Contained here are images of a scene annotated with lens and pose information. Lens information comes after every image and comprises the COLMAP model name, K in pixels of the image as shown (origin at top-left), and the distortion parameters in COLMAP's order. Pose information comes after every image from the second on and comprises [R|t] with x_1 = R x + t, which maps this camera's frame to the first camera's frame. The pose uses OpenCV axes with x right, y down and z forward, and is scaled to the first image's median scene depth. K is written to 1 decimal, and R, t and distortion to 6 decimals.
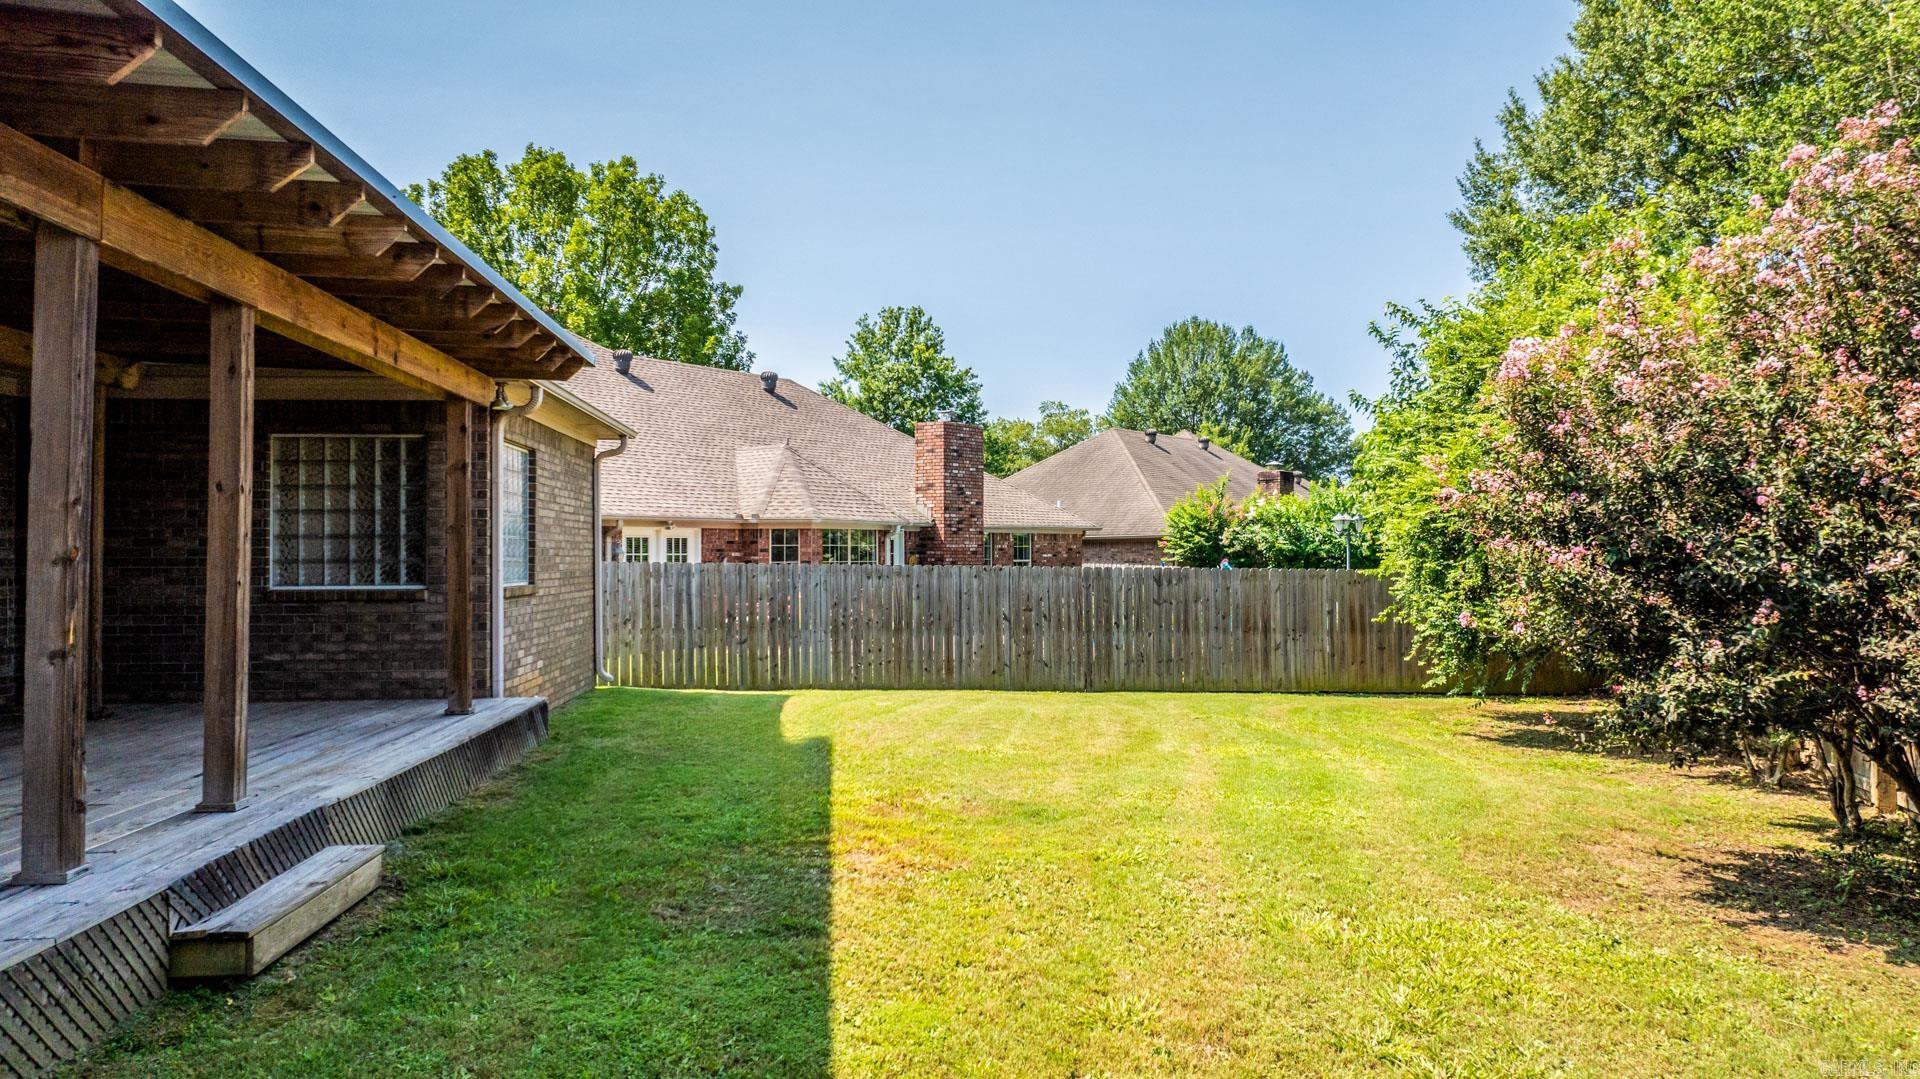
lens RADIAL K [[1333.2, 0, 957.7], [0, 1333.2, 539.8], [0, 0, 1]] dist [-0.031802, 0.006670]
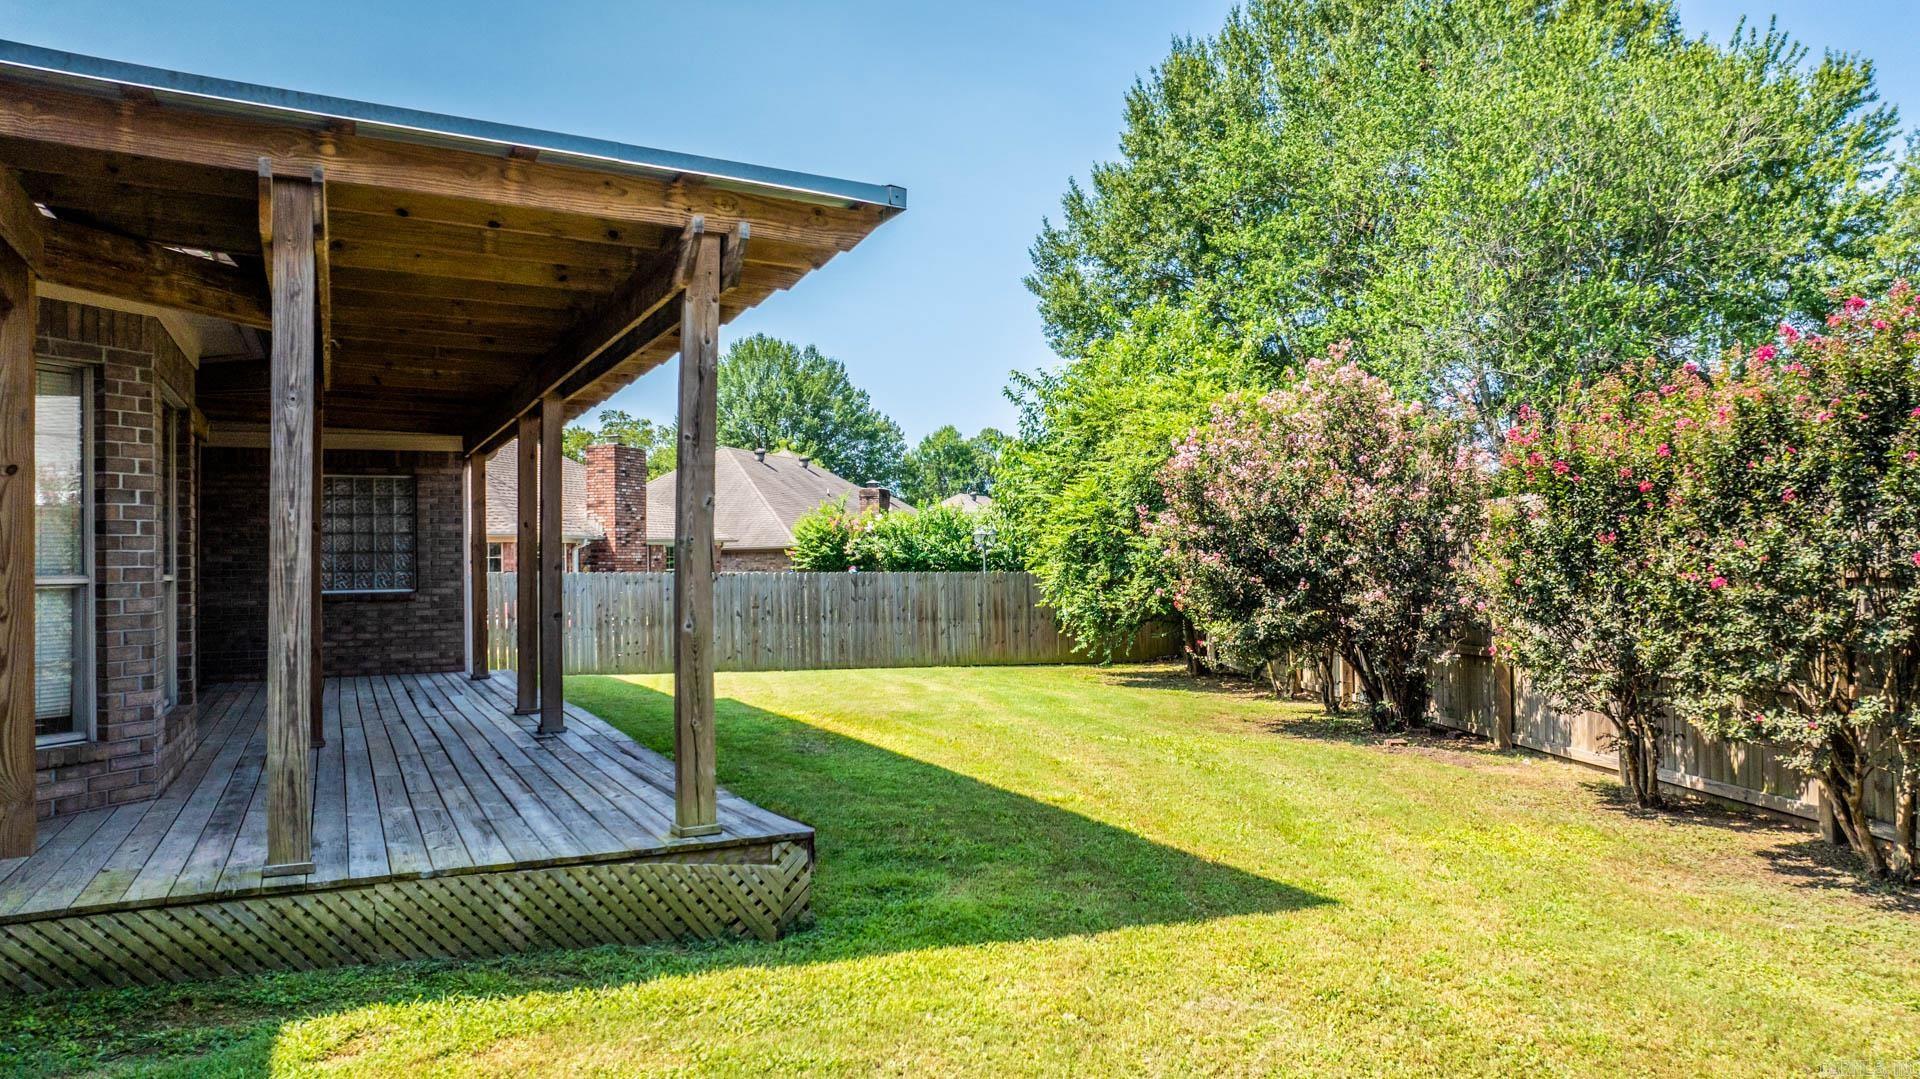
lens RADIAL K [[1333.2, 0, 965.6], [0, 1333.2, 538.2], [0, 0, 1]] dist [-0.031802, 0.006670]
pose [[0.941339, -0.003263, 0.337446, -0.179403], [0.006089, 0.999955, -0.007316, -0.001717], [-0.337407, 0.008941, 0.941316, -0.240677]]
